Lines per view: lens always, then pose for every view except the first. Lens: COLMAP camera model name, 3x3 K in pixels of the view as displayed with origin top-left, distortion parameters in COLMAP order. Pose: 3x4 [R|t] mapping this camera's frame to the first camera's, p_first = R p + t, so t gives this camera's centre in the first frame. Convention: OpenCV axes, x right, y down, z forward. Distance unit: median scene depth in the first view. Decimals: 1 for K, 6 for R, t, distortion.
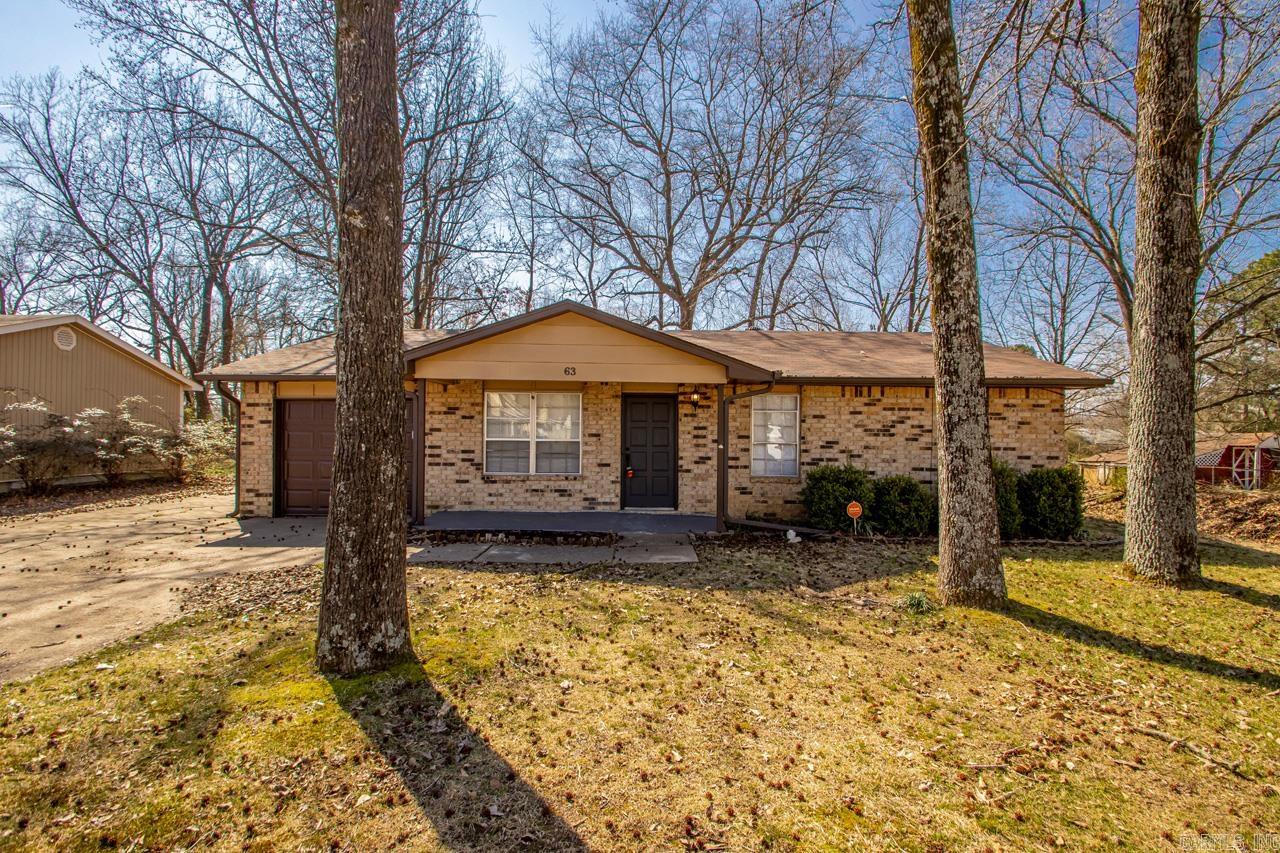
lens RADIAL K [[604.7, 0, 632.0], [0, 604.7, 428.6], [0, 0, 1]] dist [0.015009, -0.016241]
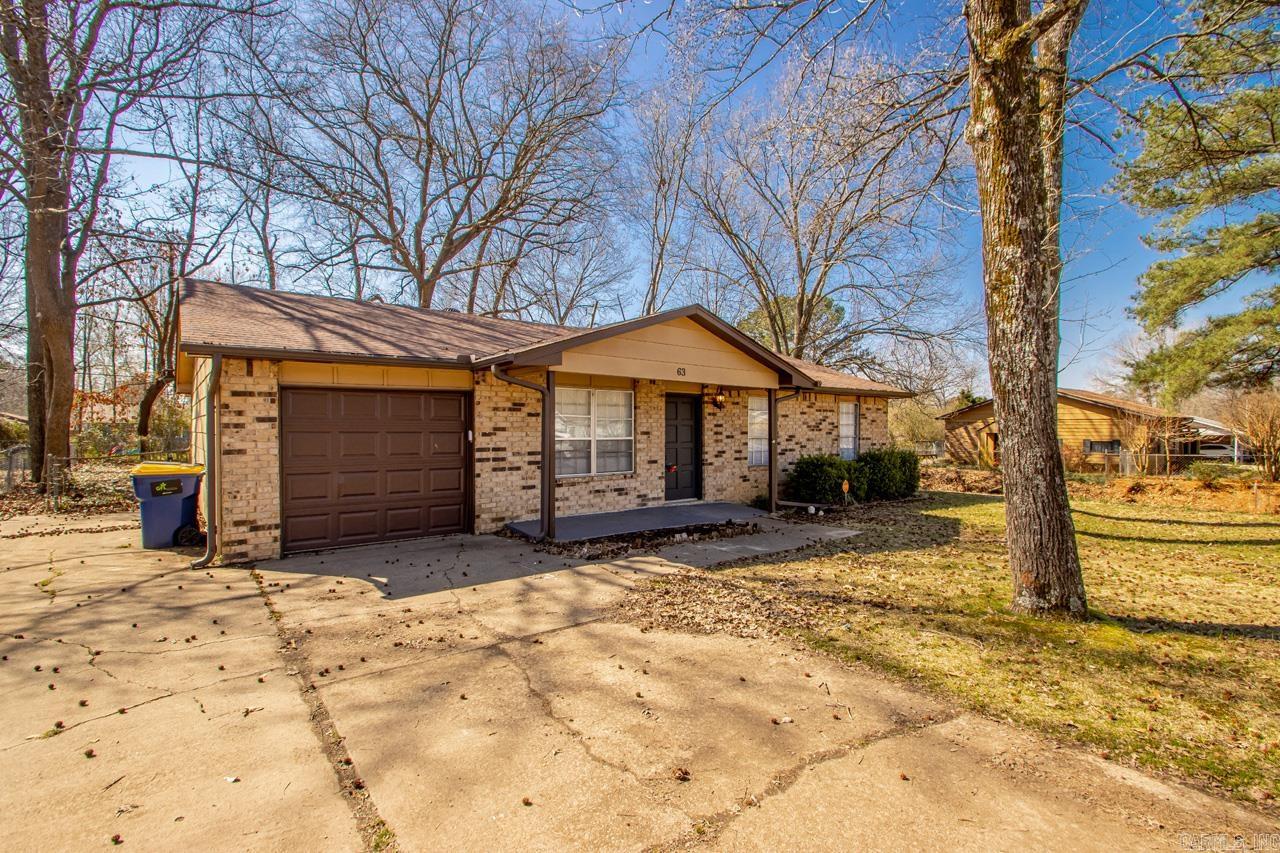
lens RADIAL K [[609.6, 0, 644.4], [0, 609.6, 423.6], [0, 0, 1]] dist [0.014941, -0.016844]
pose [[0.774966, -0.002890, 0.631996, -0.712711], [0.000078, 0.999990, 0.004478, -0.009632], [-0.632002, -0.003421, 0.774959, 0.202818]]
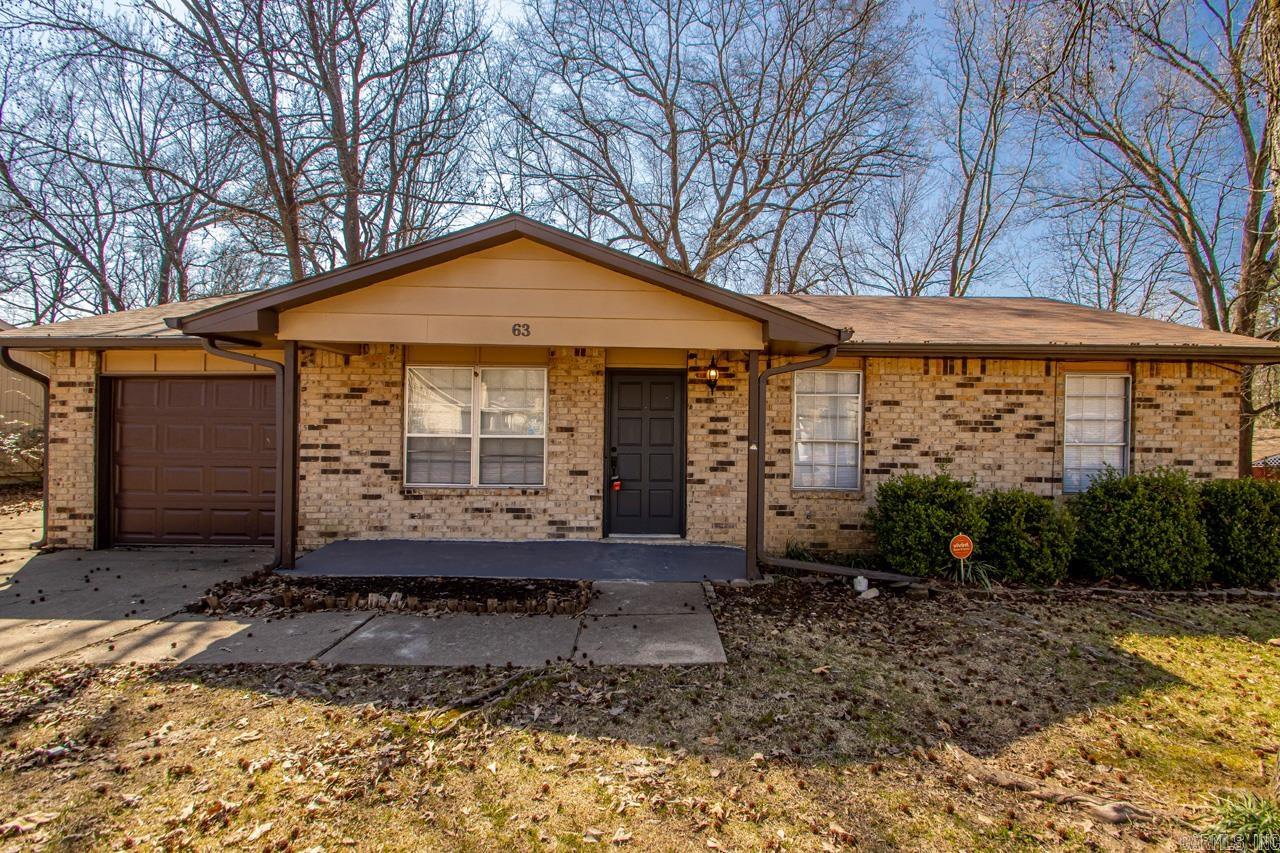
lens RADIAL K [[609.6, 0, 644.4], [0, 609.6, 423.6], [0, 0, 1]] dist [0.014941, -0.016844]
pose [[0.999927, 0.001637, 0.012012, 0.019476], [-0.001672, 0.999994, 0.002950, 0.002081], [-0.012007, -0.002970, 0.999924, 0.306405]]
